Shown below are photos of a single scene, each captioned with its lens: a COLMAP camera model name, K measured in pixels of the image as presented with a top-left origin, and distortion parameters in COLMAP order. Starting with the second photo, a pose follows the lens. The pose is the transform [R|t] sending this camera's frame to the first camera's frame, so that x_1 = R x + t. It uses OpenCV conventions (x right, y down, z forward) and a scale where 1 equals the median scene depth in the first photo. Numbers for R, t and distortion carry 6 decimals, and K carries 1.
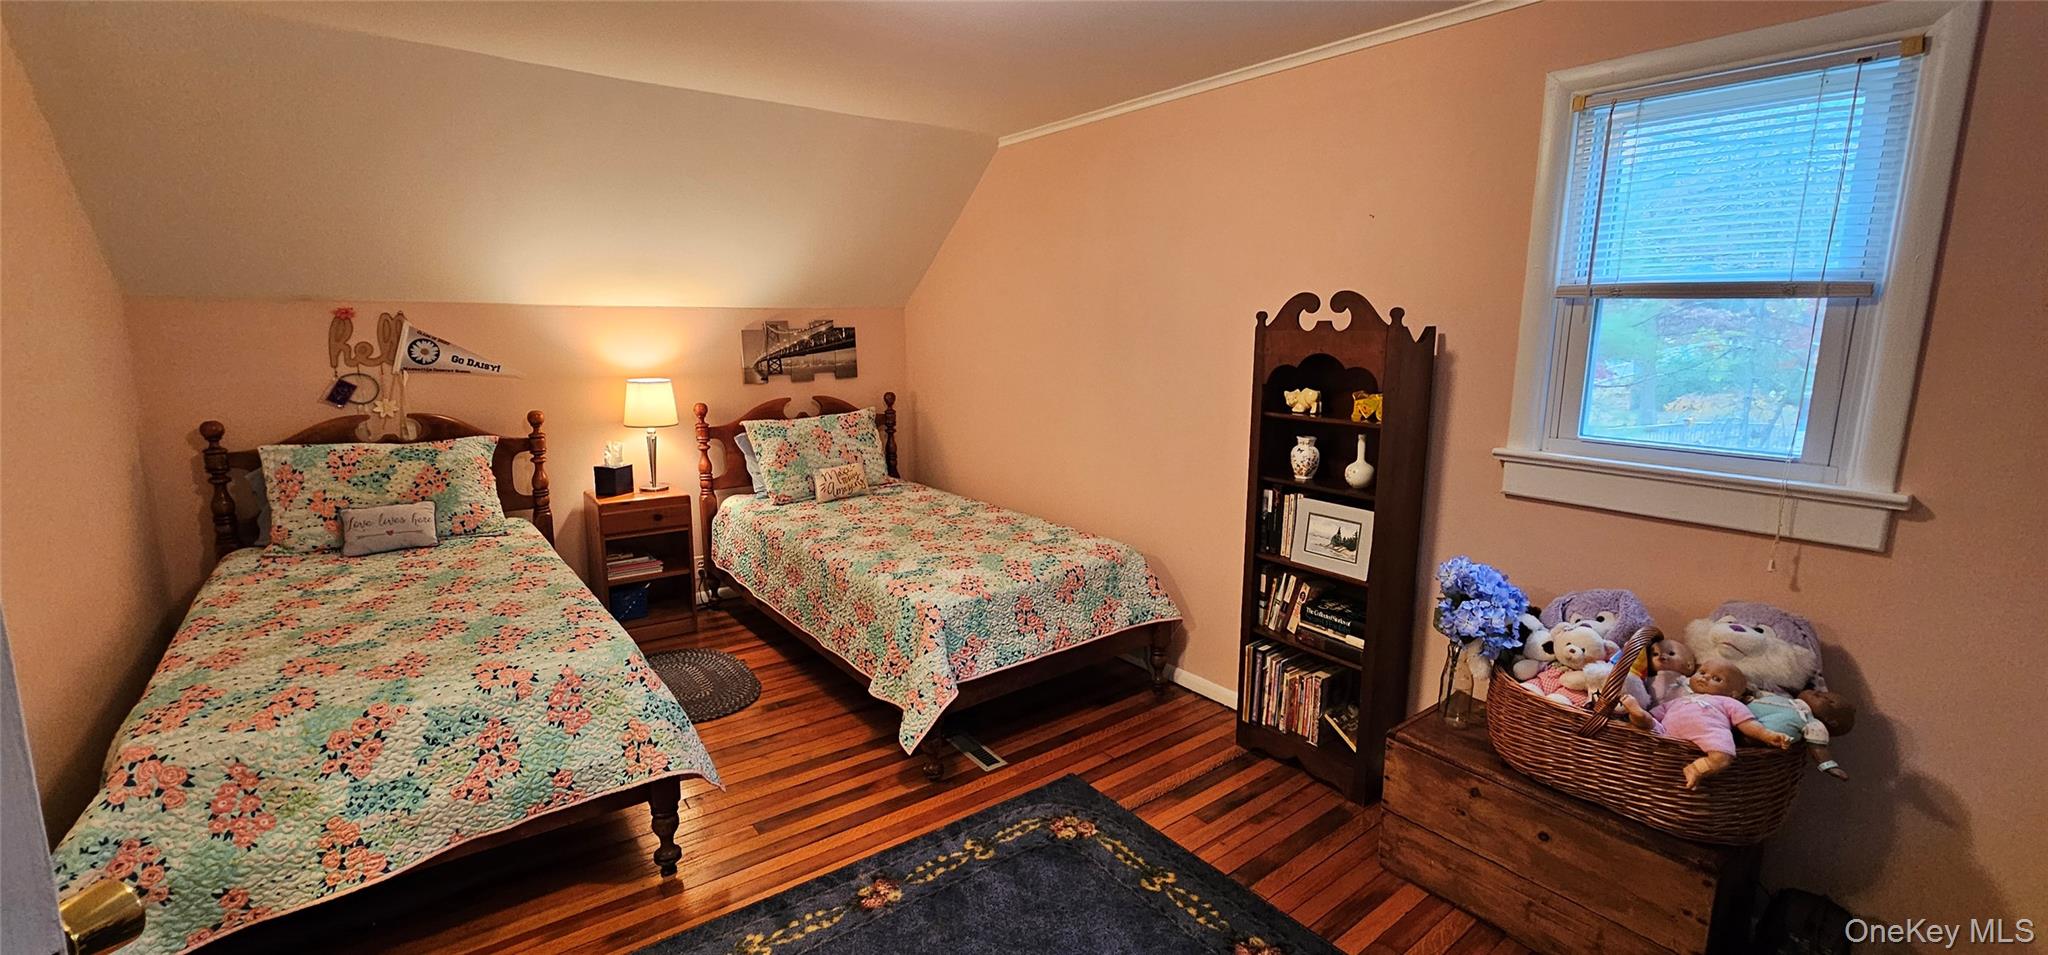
lens RADIAL K [[839.1, 0, 1019.1], [0, 839.1, 469.8], [0, 0, 1]] dist [0.001748, -0.000737]
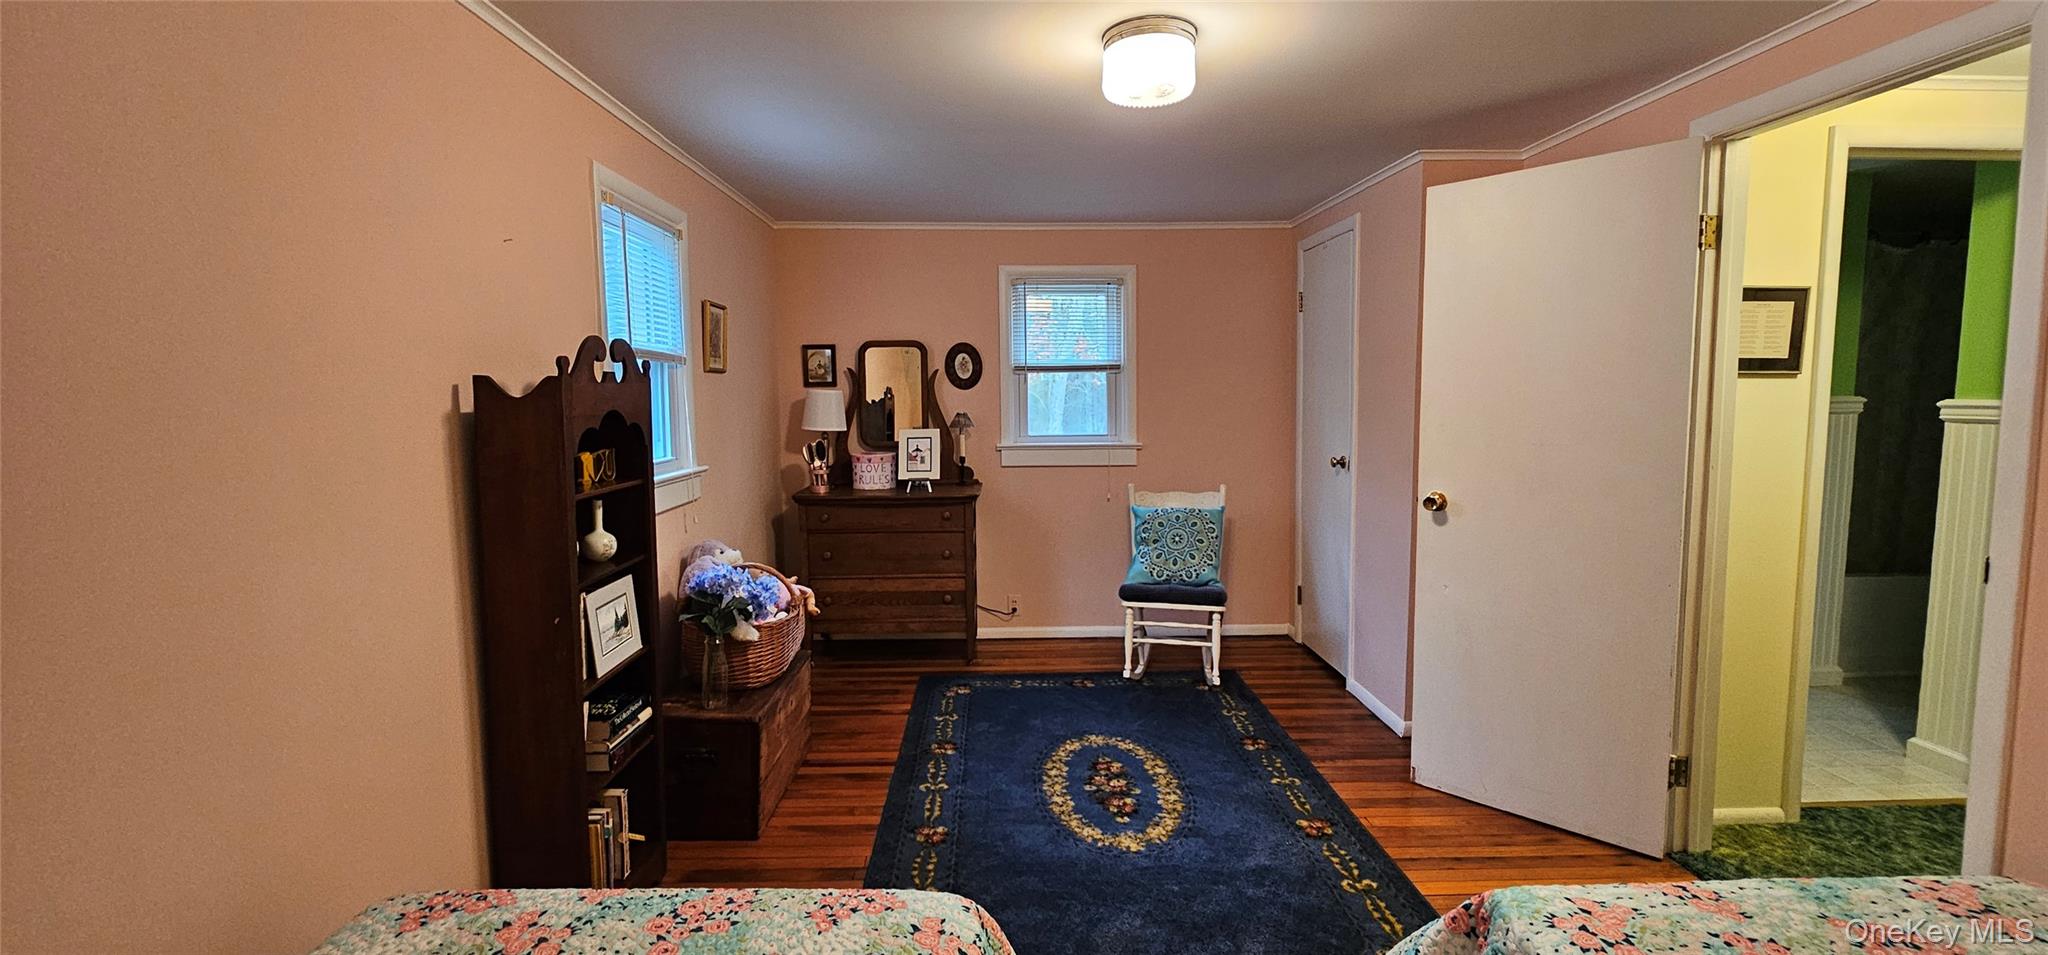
lens RADIAL K [[839.1, 0, 1019.1], [0, 839.1, 469.8], [0, 0, 1]] dist [0.001748, -0.000737]
pose [[-0.809188, -0.057432, 0.584736, -0.434775], [0.100585, 0.966978, 0.234170, -0.221311], [-0.578876, 0.248303, -0.776691, 1.340899]]
